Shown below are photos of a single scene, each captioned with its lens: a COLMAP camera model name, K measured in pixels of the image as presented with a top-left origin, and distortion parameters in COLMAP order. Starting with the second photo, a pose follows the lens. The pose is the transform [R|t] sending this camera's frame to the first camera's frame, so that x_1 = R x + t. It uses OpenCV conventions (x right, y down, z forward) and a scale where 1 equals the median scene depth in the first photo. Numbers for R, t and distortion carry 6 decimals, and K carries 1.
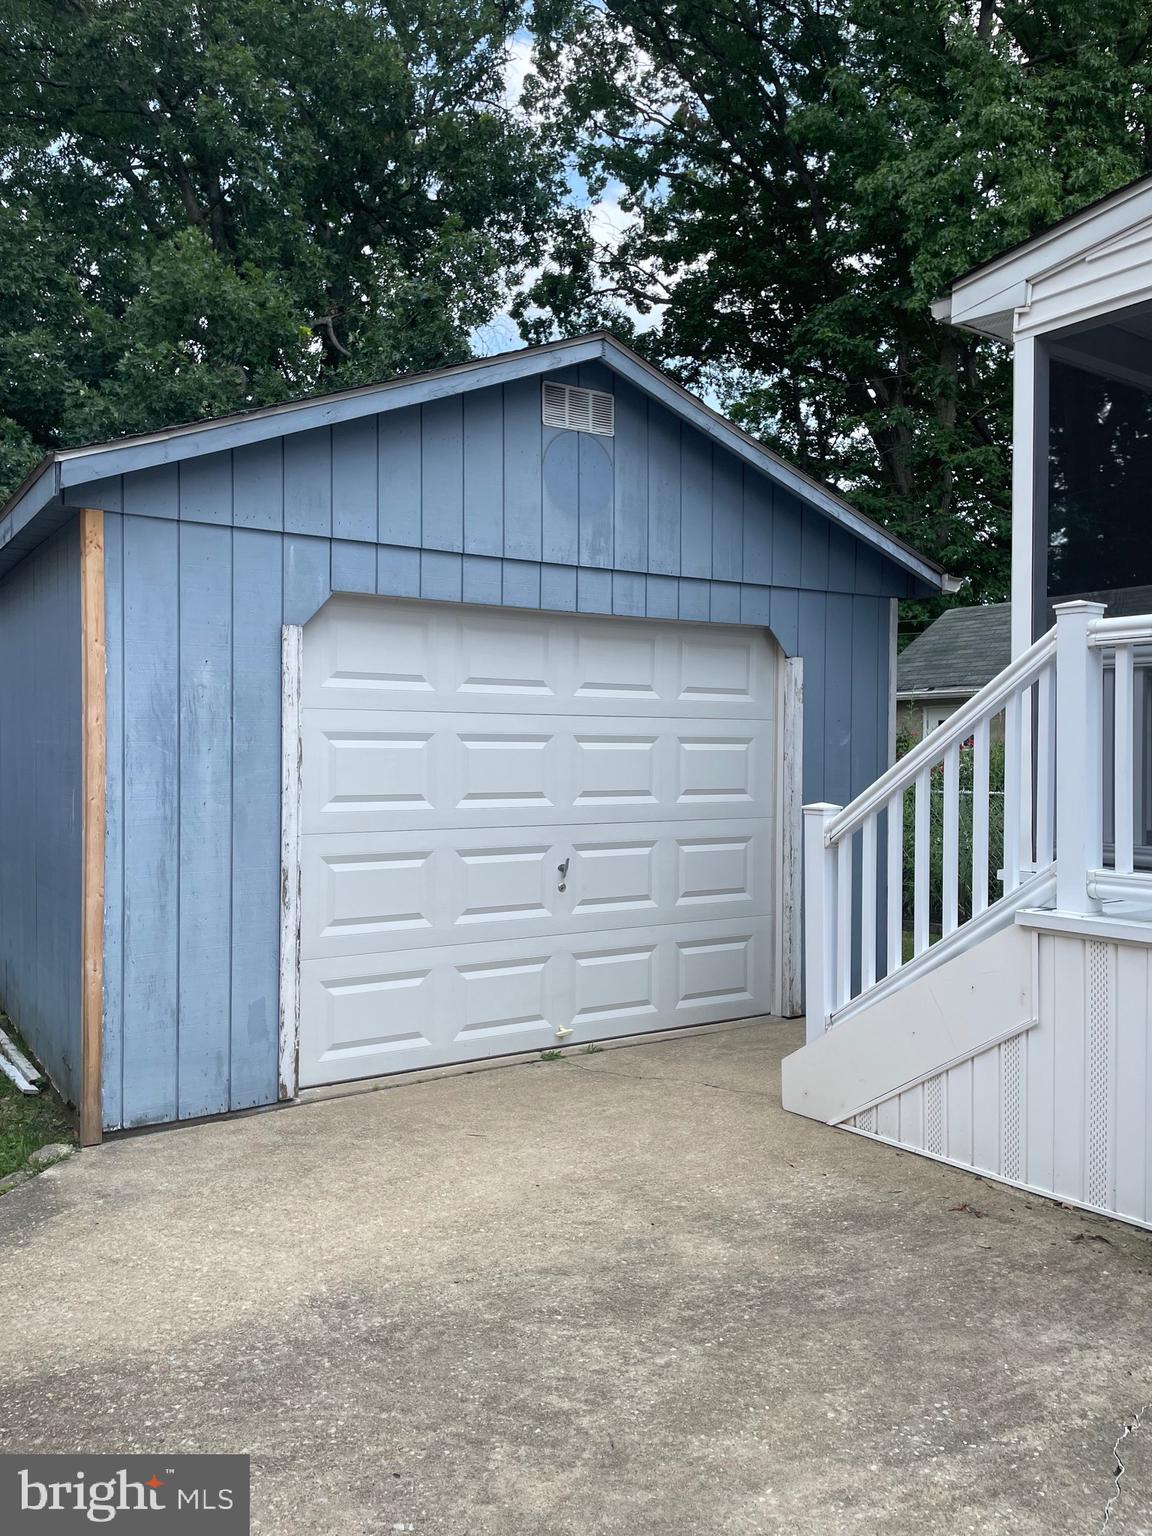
lens RADIAL K [[1160.5, 0, 581.9], [0, 1160.5, 767.1], [0, 0, 1]] dist [0.086910, -0.111496]
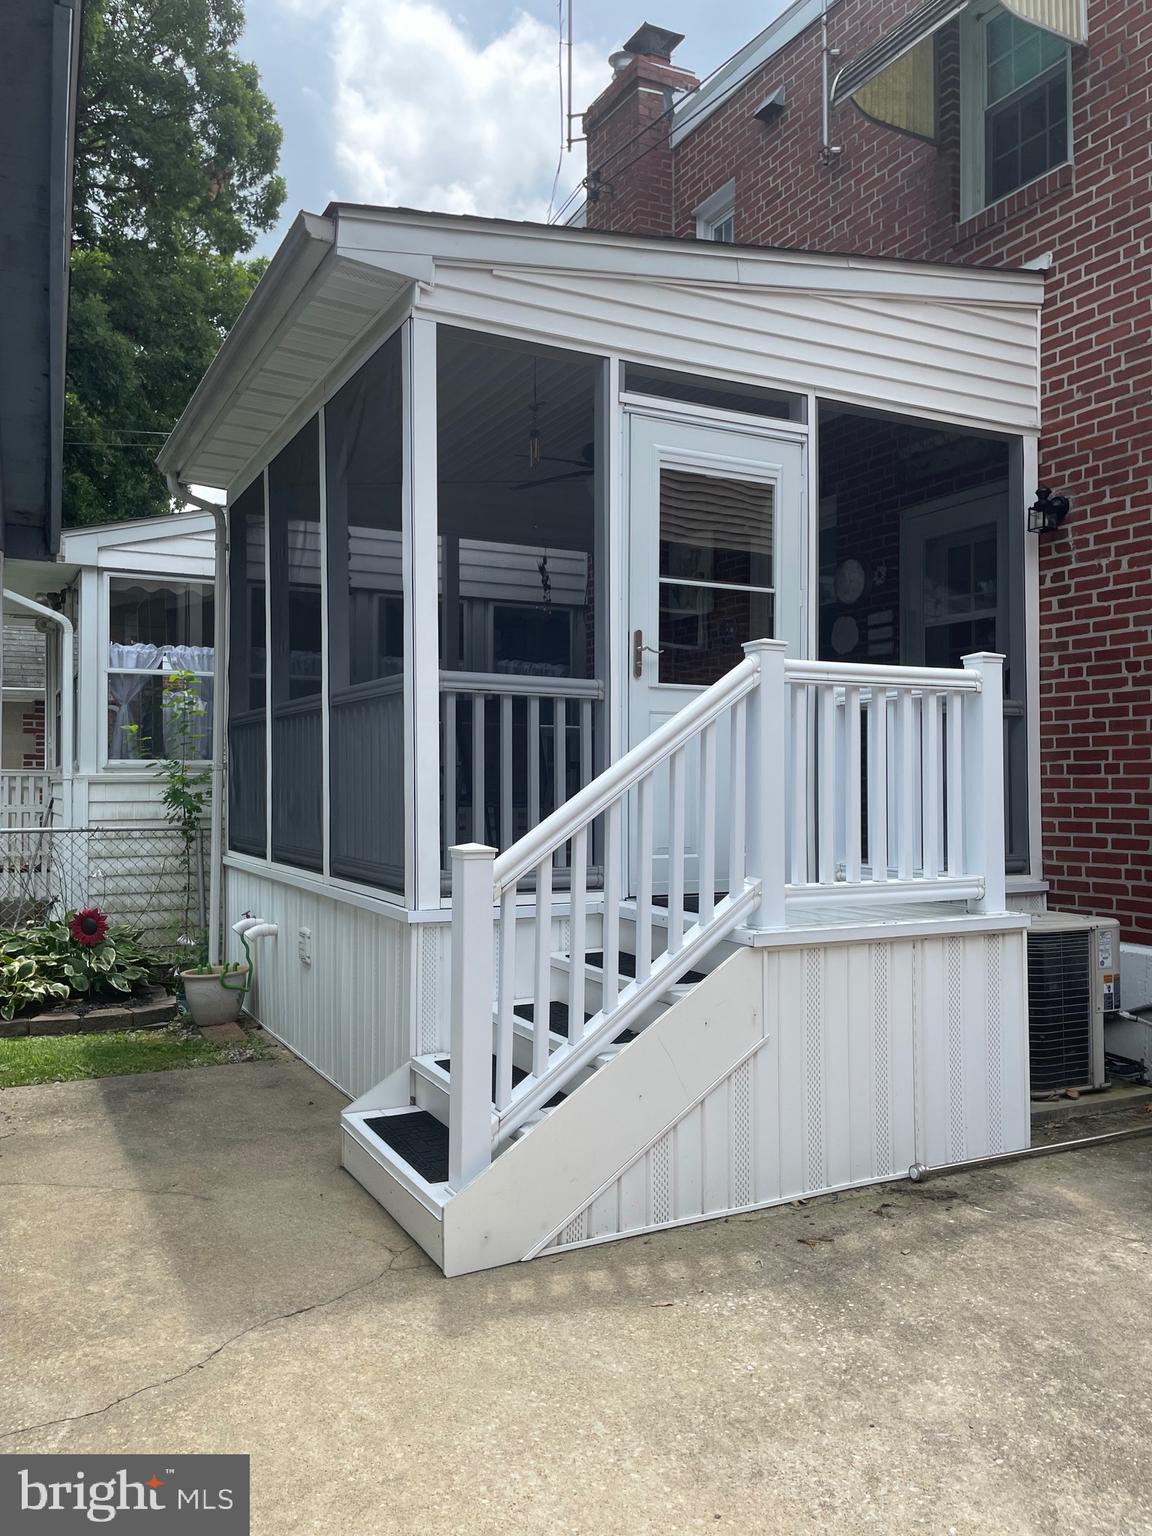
lens RADIAL K [[1160.5, 0, 581.9], [0, 1160.5, 767.1], [0, 0, 1]] dist [0.086910, -0.111496]
pose [[0.137788, 0.012174, 0.990387, -0.689756], [0.008931, 0.999869, -0.013533, -0.010668], [-0.990422, 0.010709, 0.137661, 1.065291]]
